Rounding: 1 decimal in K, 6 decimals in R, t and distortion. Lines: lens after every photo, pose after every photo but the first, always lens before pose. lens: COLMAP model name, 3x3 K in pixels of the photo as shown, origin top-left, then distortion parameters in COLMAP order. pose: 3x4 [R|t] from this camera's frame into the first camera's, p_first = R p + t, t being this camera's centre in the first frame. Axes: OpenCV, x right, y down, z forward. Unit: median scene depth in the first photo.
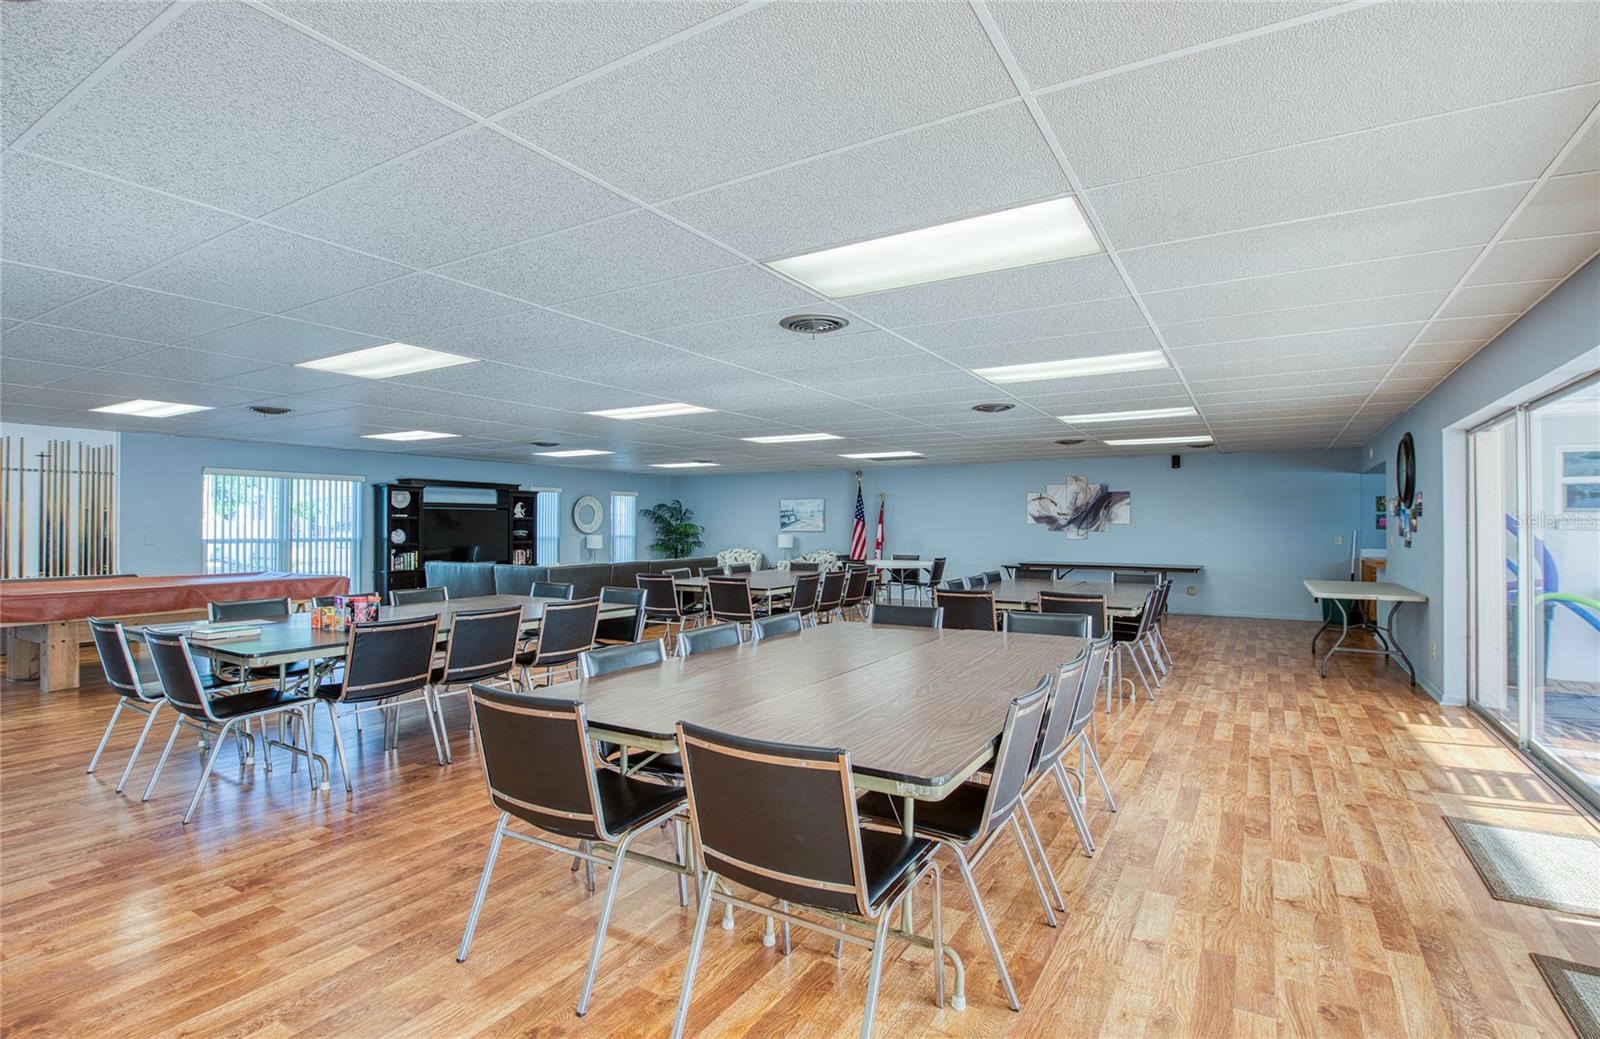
lens RADIAL K [[740.8, 0, 829.5], [0, 740.8, 515.4], [0, 0, 1]] dist [-0.012199, -0.000933]
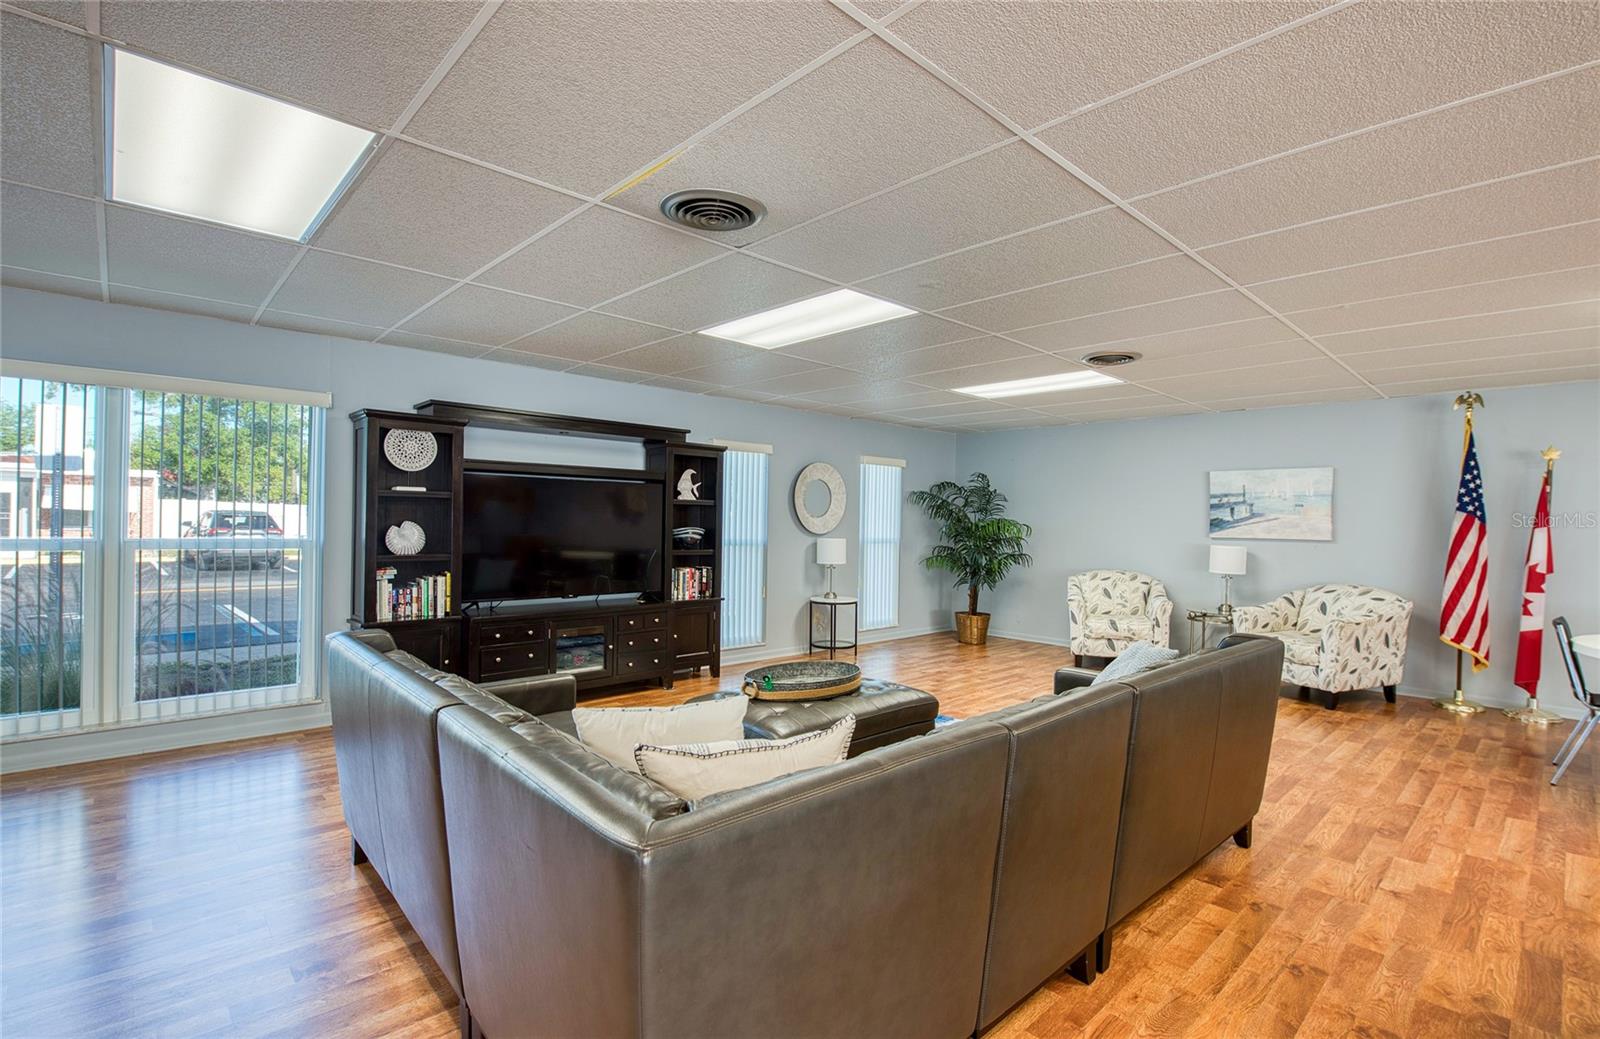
lens RADIAL K [[740.8, 0, 829.5], [0, 740.8, 515.4], [0, 0, 1]] dist [-0.012199, -0.000933]
pose [[0.965161, 0.014657, -0.261247, -0.203912], [-0.013334, 0.999888, 0.006837, 0.008068], [0.261318, -0.003115, 0.965248, 0.556246]]
